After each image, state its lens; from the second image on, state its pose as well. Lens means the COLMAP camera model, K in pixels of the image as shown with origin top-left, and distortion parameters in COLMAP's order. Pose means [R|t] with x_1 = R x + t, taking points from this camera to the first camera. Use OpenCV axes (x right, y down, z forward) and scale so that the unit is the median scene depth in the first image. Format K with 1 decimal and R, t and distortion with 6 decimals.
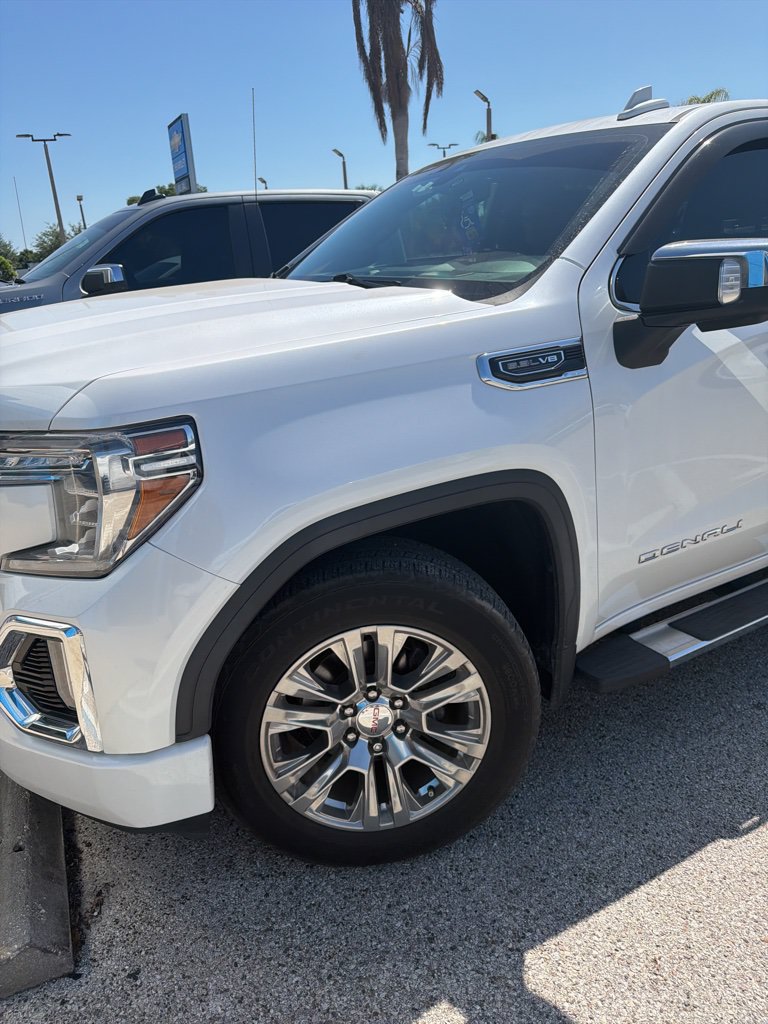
lens RADIAL K [[725.9, 0, 378.8], [0, 725.9, 504.7], [0, 0, 1]] dist [0.064407, -0.073719]
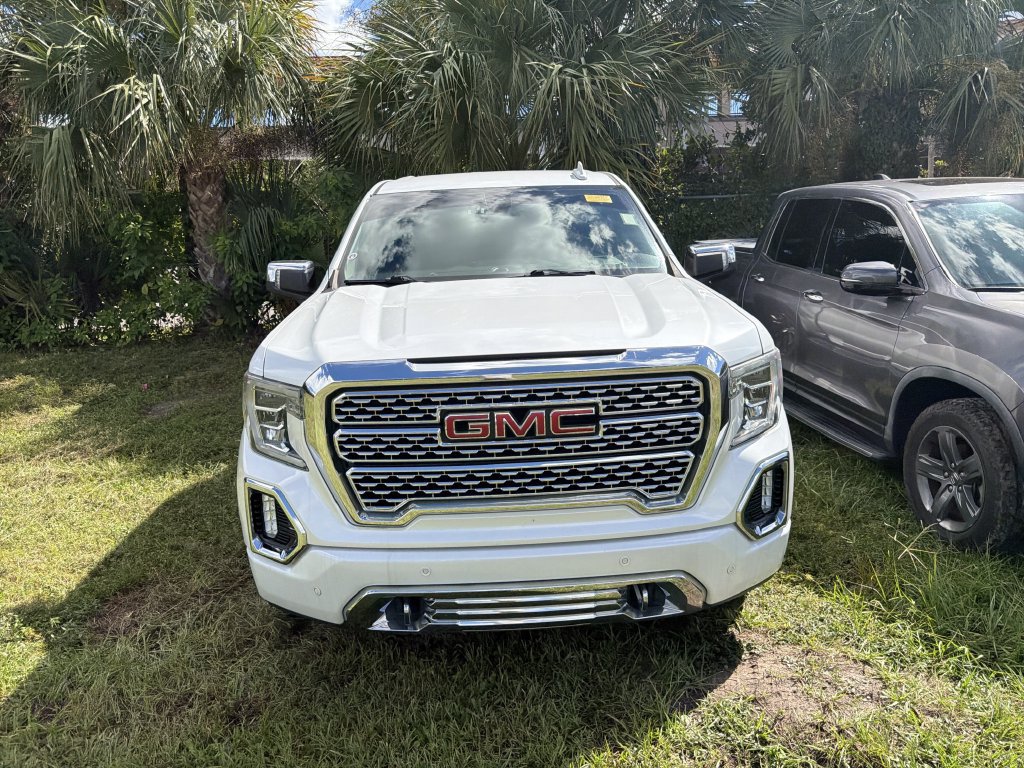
lens RADIAL K [[725.9, 0, 512.9], [0, 725.9, 372.0], [0, 0, 1]] dist [0.064407, -0.073719]
pose [[0.476795, -0.186141, 0.859080, -1.817739], [0.311185, 0.949773, 0.033083, -0.243414], [-0.822089, 0.251559, 0.510771, 0.438792]]
